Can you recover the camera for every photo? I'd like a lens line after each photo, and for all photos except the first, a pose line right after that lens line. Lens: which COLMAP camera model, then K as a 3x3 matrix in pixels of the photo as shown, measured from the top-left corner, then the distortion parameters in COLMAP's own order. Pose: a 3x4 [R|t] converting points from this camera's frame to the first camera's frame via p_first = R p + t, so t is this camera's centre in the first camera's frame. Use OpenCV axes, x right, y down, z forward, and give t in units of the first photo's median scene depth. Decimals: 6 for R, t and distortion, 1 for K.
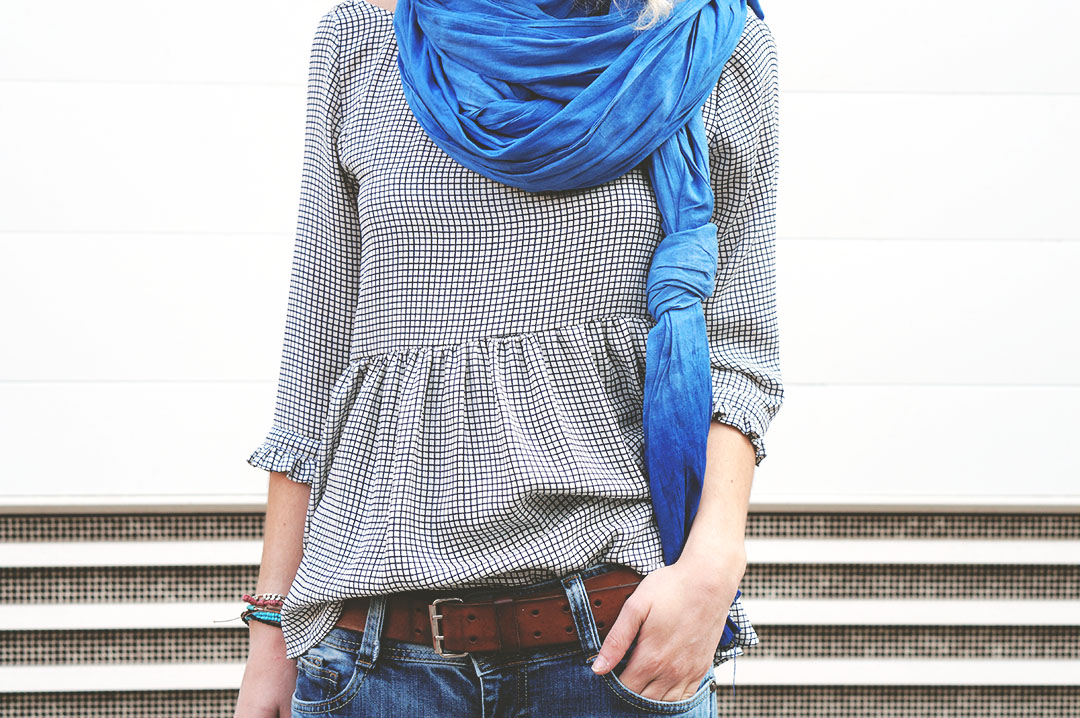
lens RADIAL K [[2443.2, 0, 536.2], [0, 2443.2, 357.5], [0, 0, 1]] dist [0.175981, -0.372404]
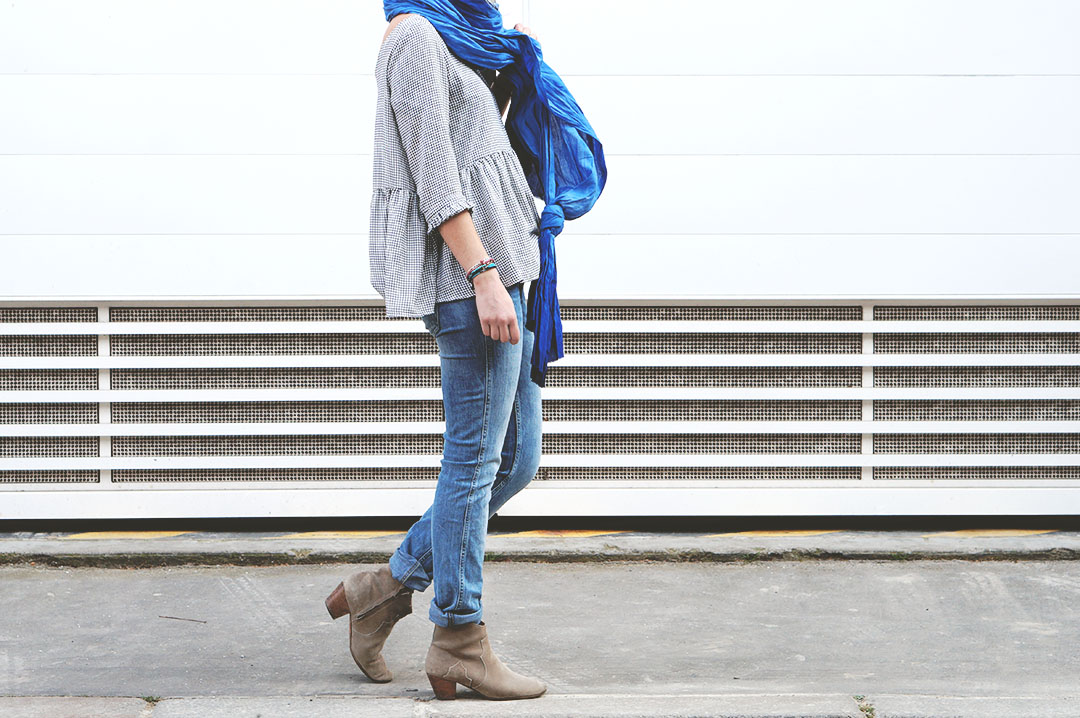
lens RADIAL K [[2363.1, 0, 522.9], [0, 2363.1, 362.3], [0, 0, 1]] dist [0.175169, -0.433914]
pose [[0.998264, -0.010648, -0.057936, 0.151985], [0.007453, 0.998453, -0.055093, 0.201379], [0.058433, 0.054566, 0.996799, -0.755742]]
